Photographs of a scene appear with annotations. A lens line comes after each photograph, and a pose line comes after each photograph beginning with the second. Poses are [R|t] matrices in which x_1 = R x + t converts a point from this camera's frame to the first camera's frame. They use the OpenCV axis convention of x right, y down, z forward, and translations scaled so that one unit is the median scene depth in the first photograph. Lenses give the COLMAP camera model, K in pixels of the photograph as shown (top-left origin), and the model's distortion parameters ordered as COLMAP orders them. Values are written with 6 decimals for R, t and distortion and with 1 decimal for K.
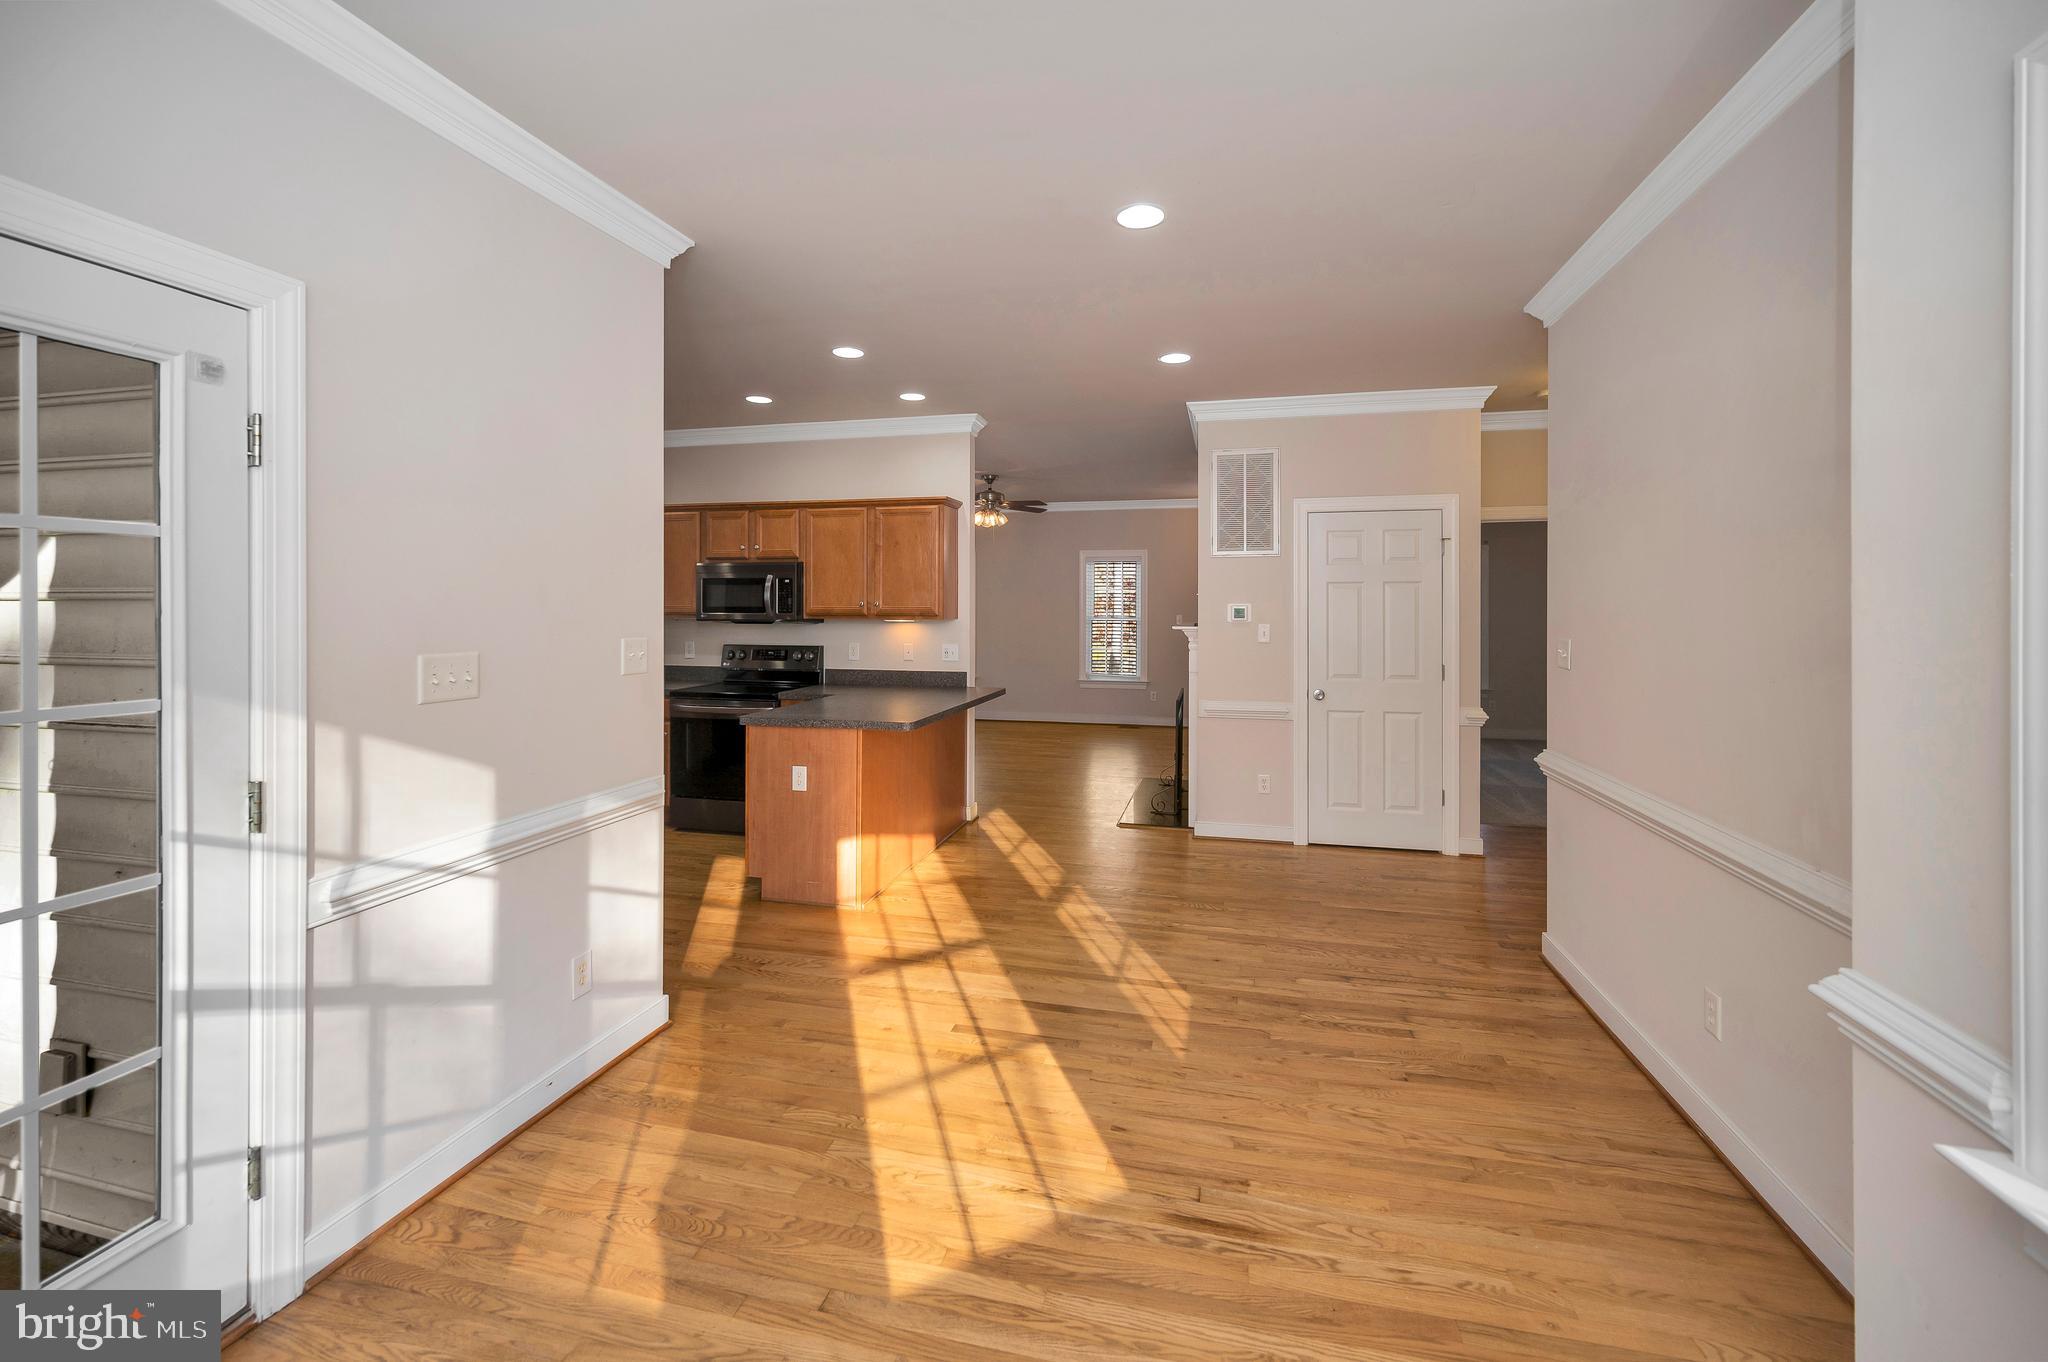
lens RADIAL K [[847.1, 0, 1017.6], [0, 847.1, 610.0], [0, 0, 1]] dist [-0.001145, -0.000203]
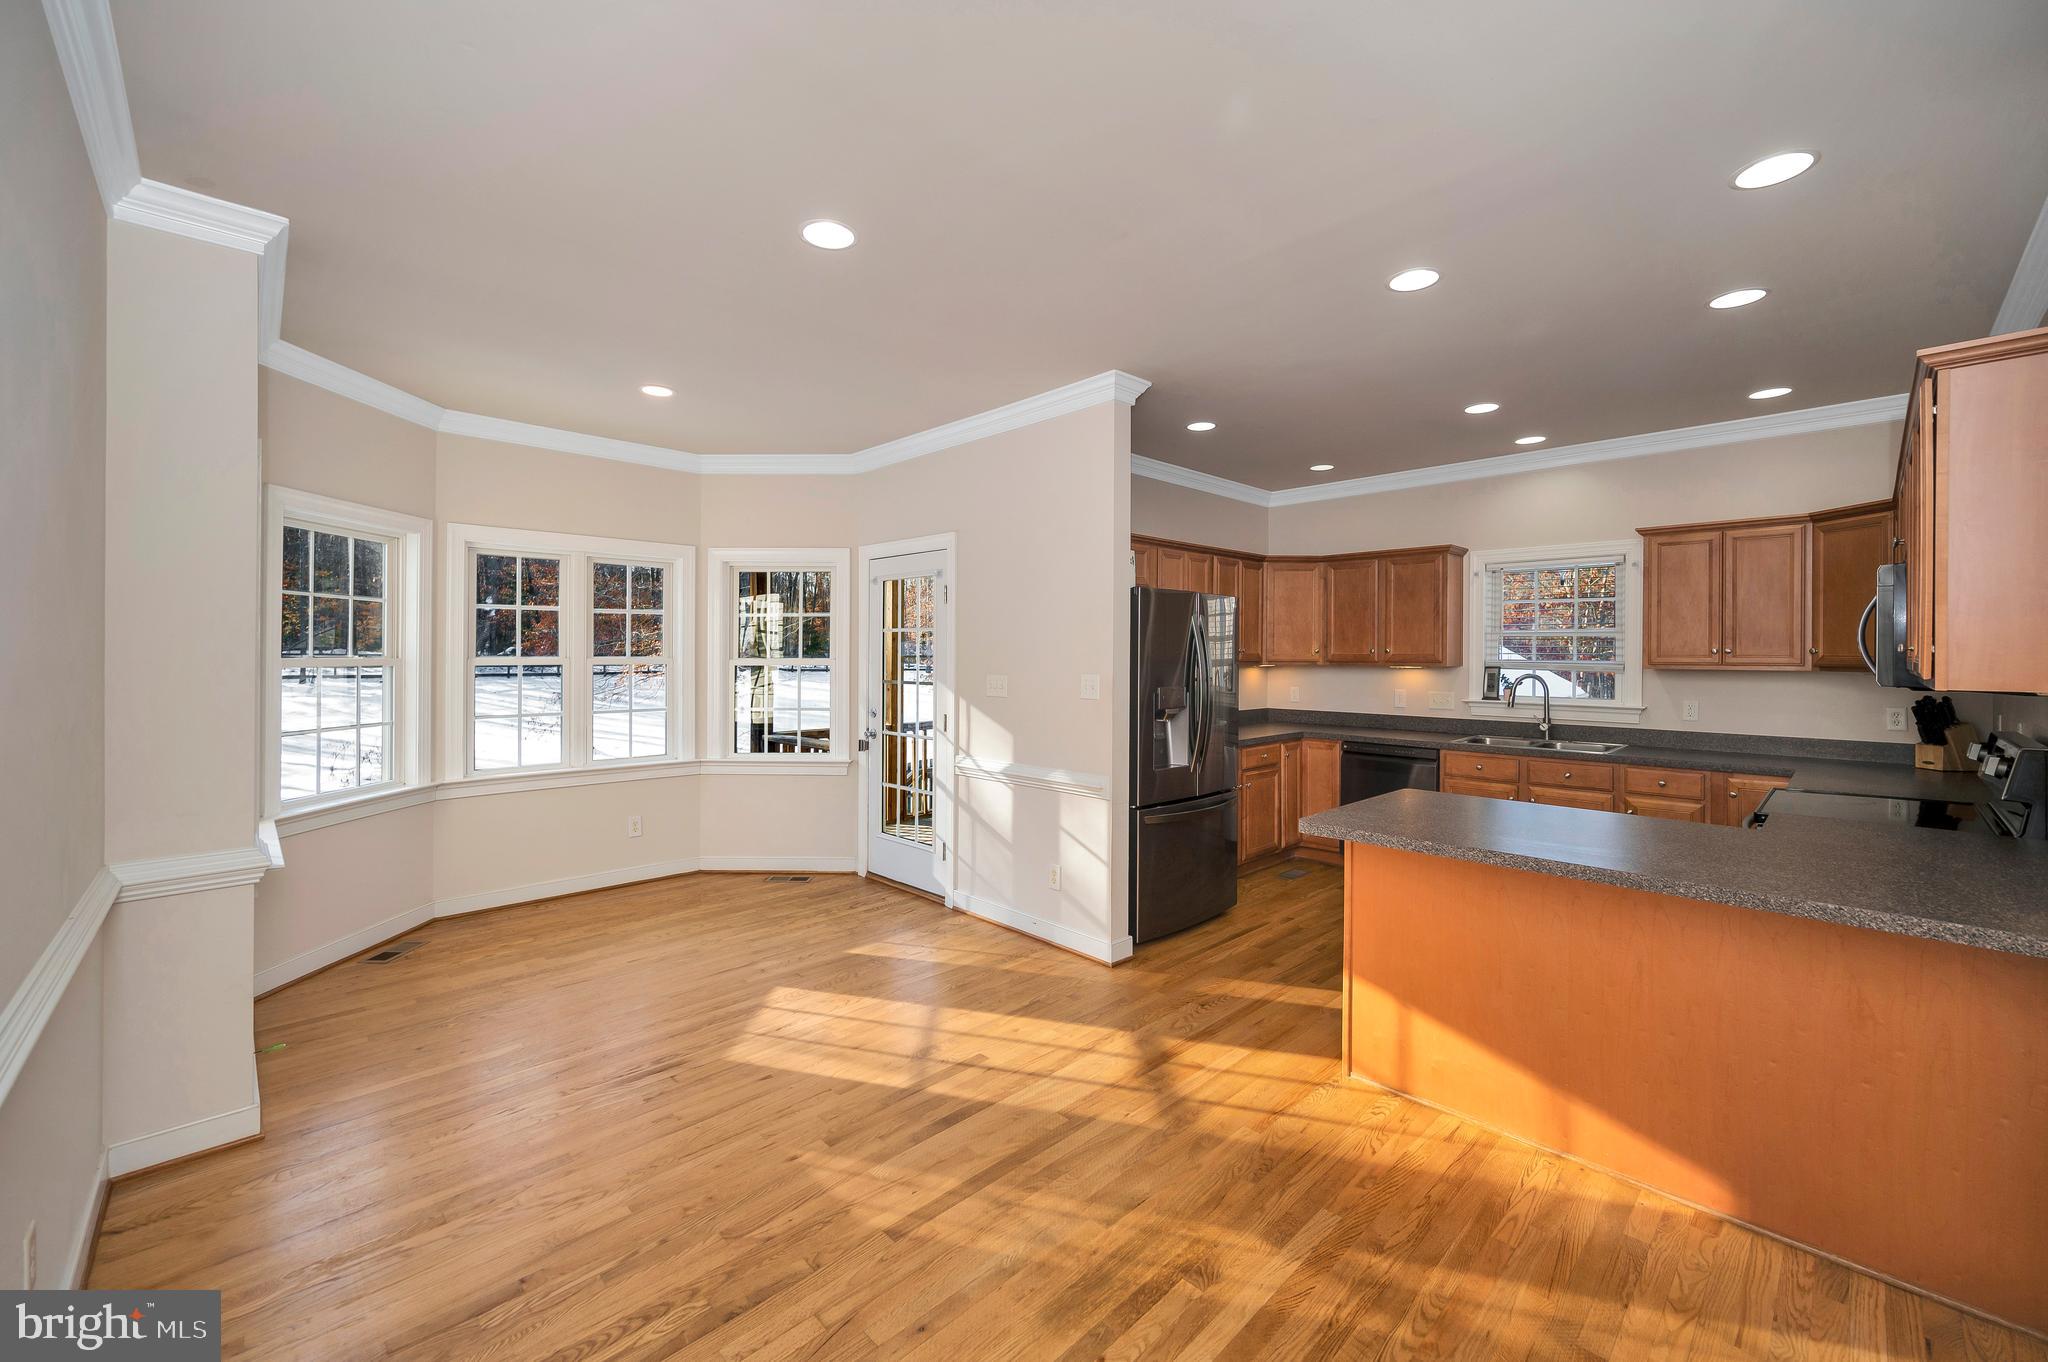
lens RADIAL K [[810.4, 0, 1030.3], [0, 810.4, 654.3], [0, 0, 1]] dist [0.000175, -0.000172]
pose [[-0.522950, -0.001980, -0.852361, 0.842549], [-0.004020, 0.999992, 0.000143, 0.000329], [0.852354, 0.003501, -0.522954, 1.770982]]
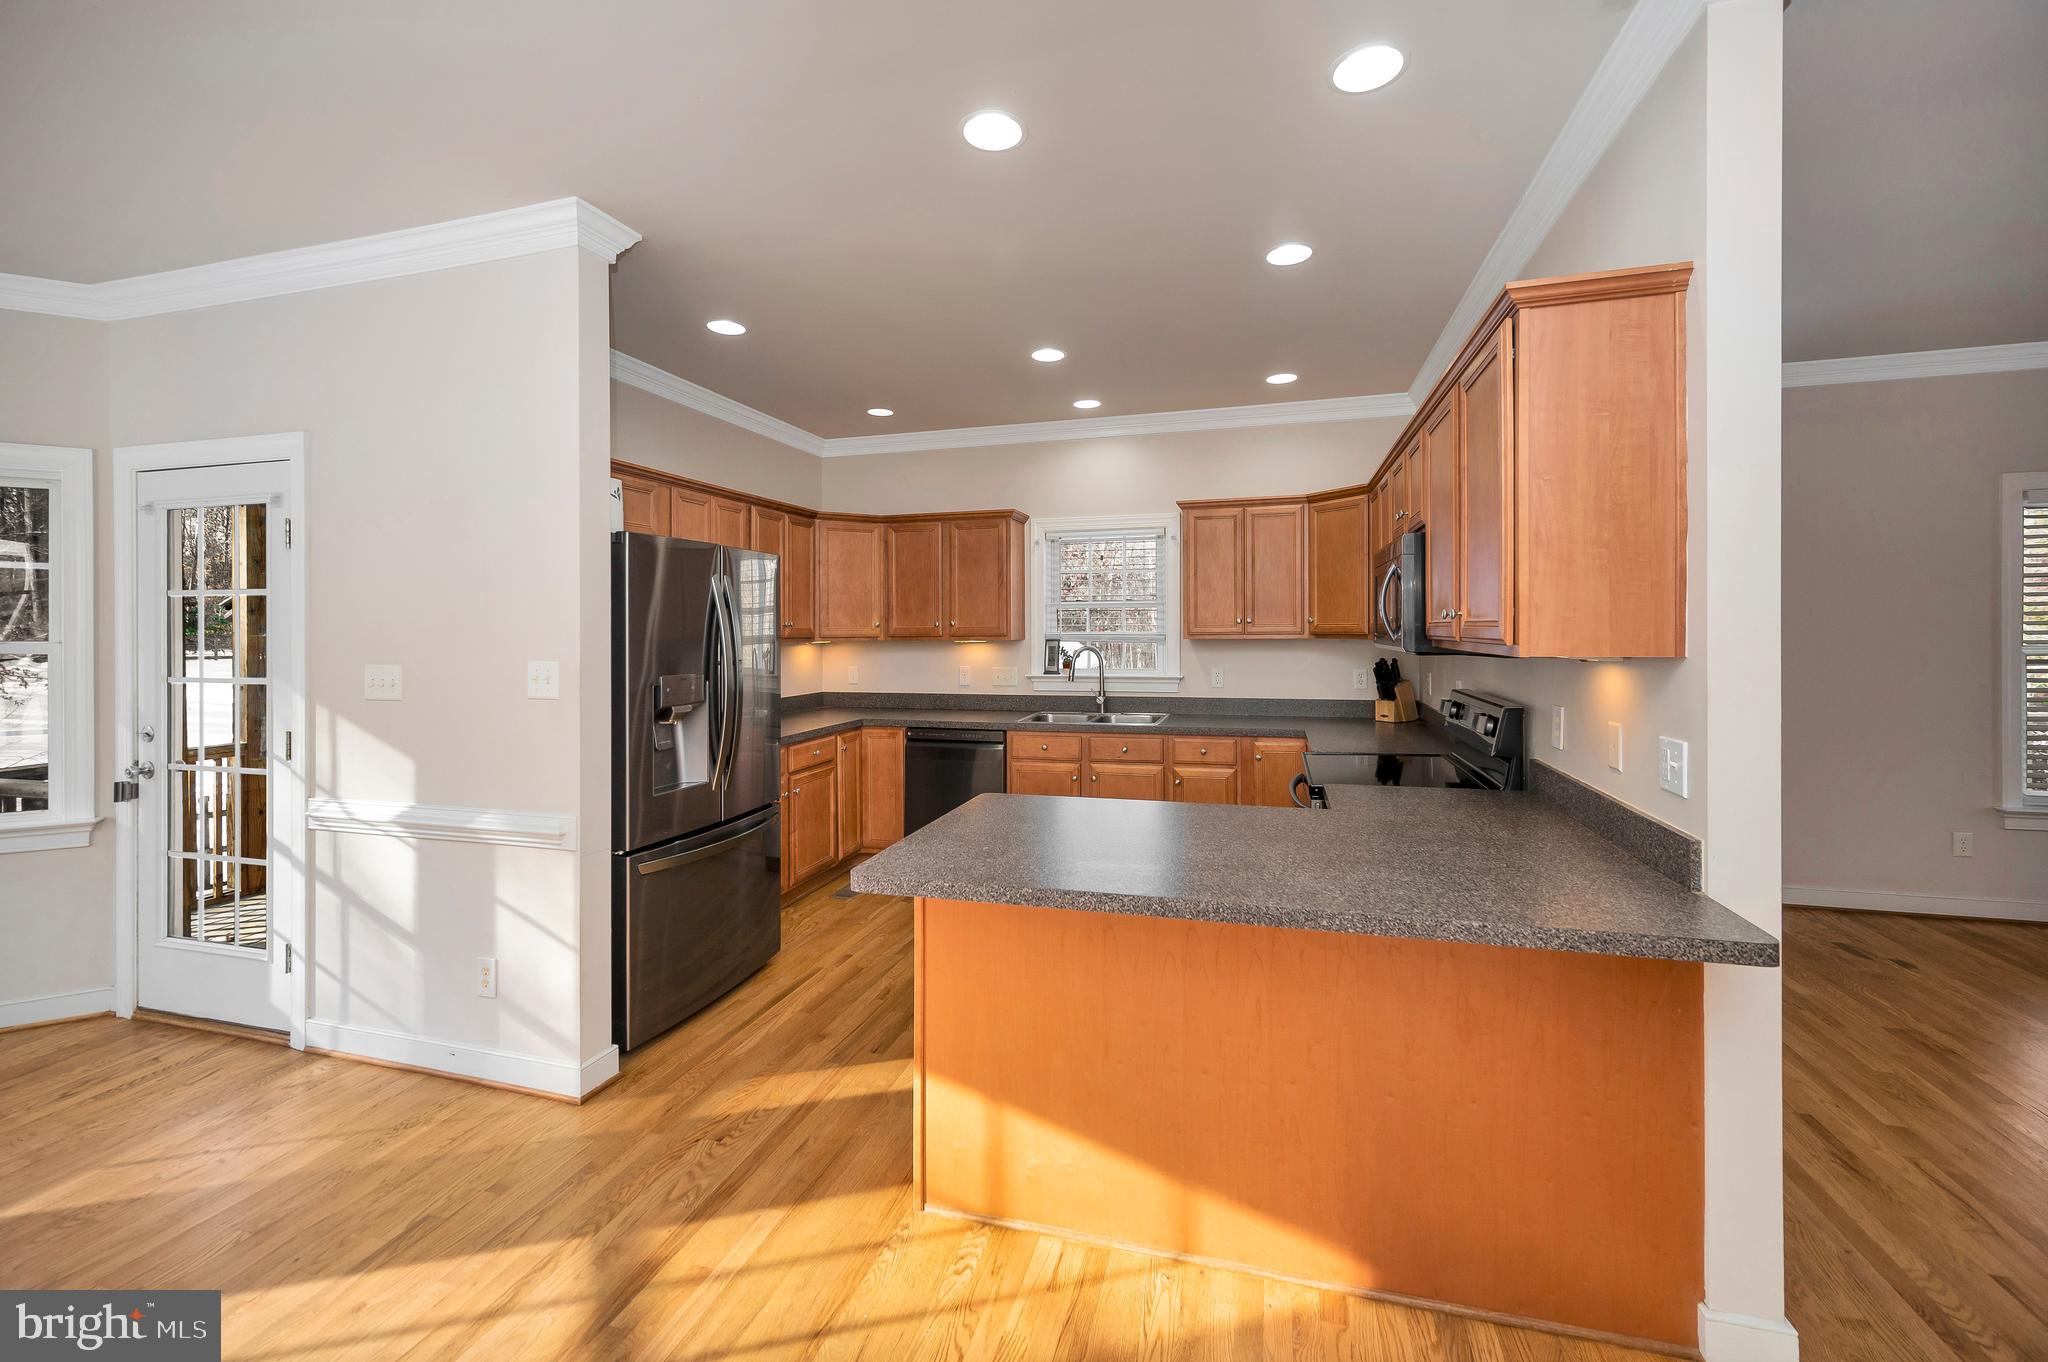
lens RADIAL K [[826.5, 0, 1031.2], [0, 826.5, 631.1], [0, 0, 1]] dist [0.001371, 0.000155]
pose [[-0.029557, 0.000528, -0.999563, 0.488789], [0.006708, 0.999977, 0.000330, 0.005814], [0.999541, -0.006696, -0.029560, 1.702273]]
